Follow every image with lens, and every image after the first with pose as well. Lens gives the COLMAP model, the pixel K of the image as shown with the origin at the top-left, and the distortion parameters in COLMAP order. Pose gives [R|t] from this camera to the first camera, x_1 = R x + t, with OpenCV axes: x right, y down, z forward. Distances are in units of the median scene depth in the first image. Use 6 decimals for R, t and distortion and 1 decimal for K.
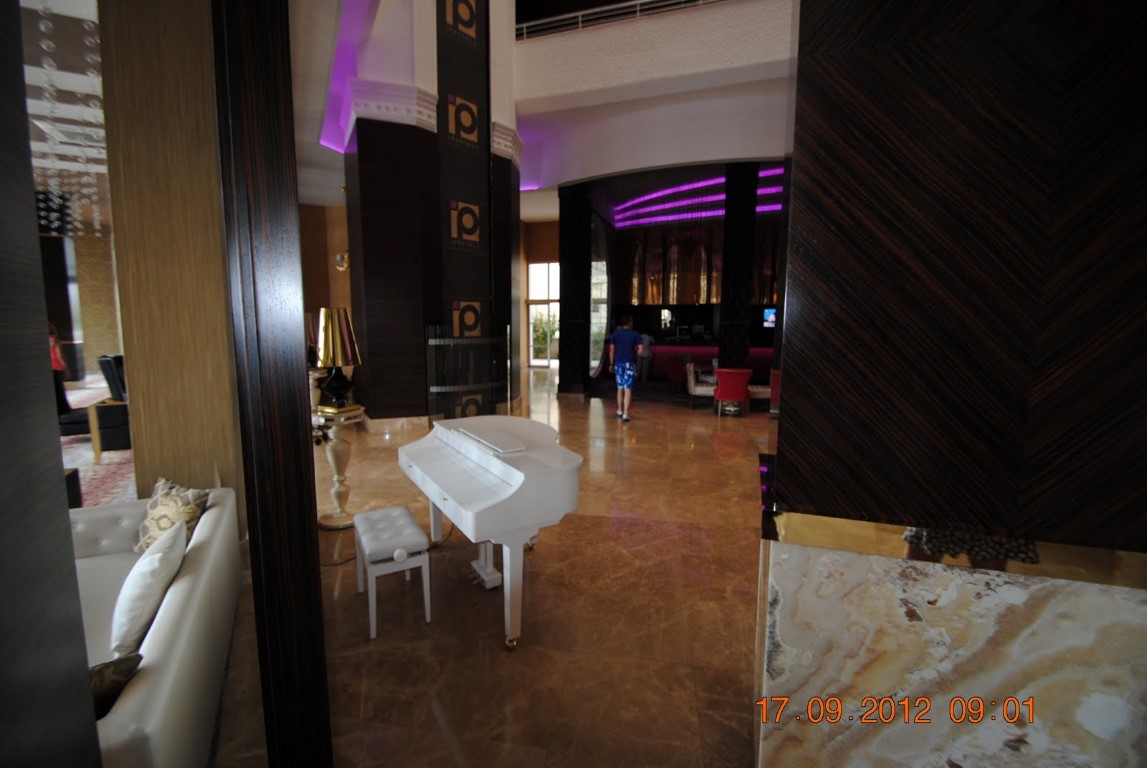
lens RADIAL K [[499.2, 0, 563.9], [0, 499.2, 379.4], [0, 0, 1]] dist [0.017598, -0.018615]
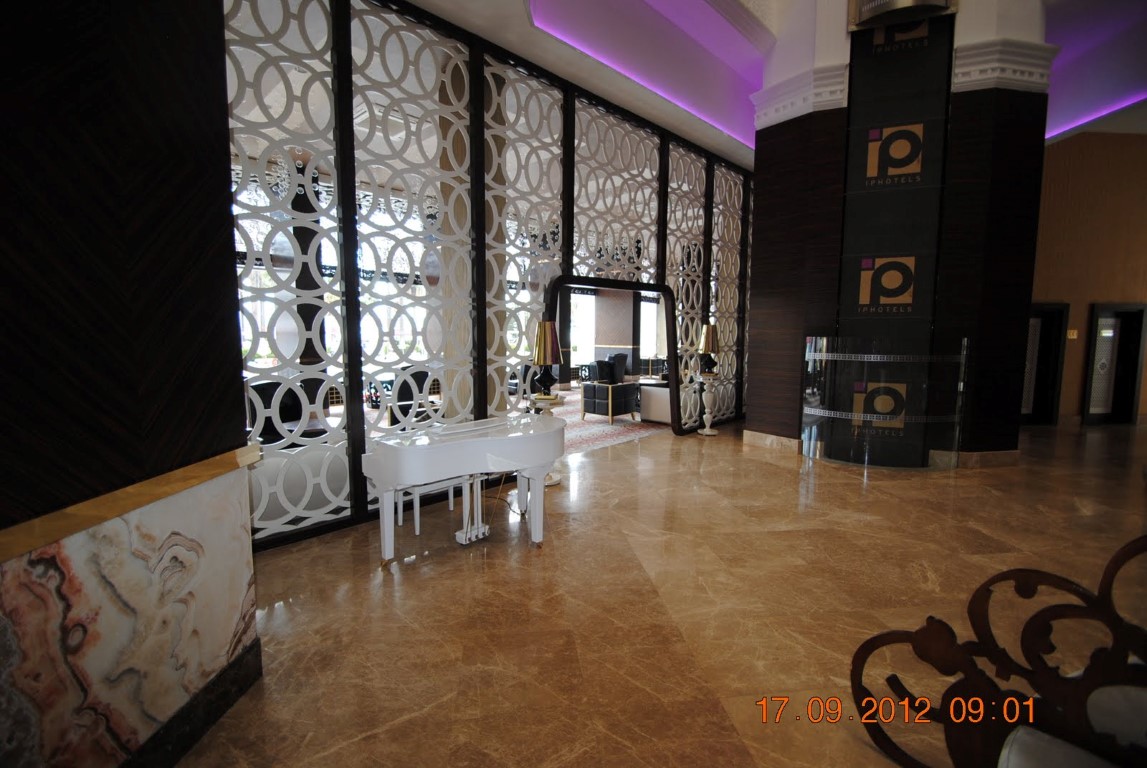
lens RADIAL K [[499.2, 0, 563.9], [0, 499.2, 379.4], [0, 0, 1]] dist [0.017598, -0.018615]
pose [[0.274261, 0.088656, -0.957560, 0.640318], [-0.109787, 0.992118, 0.060410, -0.055941], [0.955368, 0.088559, 0.281833, 0.500379]]
